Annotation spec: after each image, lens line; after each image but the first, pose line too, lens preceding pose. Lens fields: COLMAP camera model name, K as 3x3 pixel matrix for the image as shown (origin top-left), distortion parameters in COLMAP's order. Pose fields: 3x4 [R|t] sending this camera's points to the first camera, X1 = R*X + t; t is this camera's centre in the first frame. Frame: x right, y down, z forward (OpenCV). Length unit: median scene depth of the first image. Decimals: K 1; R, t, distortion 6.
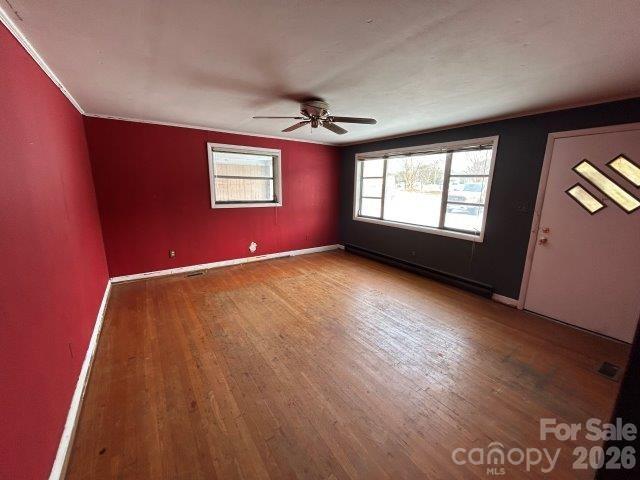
lens RADIAL K [[258.1, 0, 320.0], [0, 258.1, 240.0], [0, 0, 1]] dist [-0.002115, 0.000009]
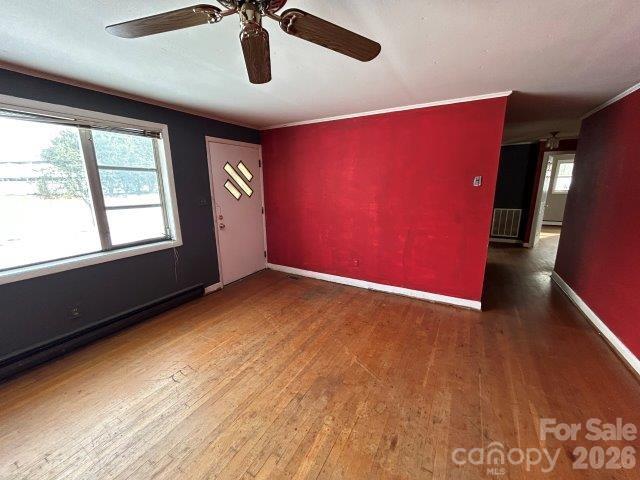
lens RADIAL K [[258.1, 0, 320.0], [0, 258.1, 240.0], [0, 0, 1]] dist [-0.002115, 0.000009]
pose [[-0.435783, -0.197659, 0.878080, -0.397077], [0.198261, 0.930544, 0.307864, -0.204963], [-0.877944, 0.308251, -0.366328, 0.985554]]
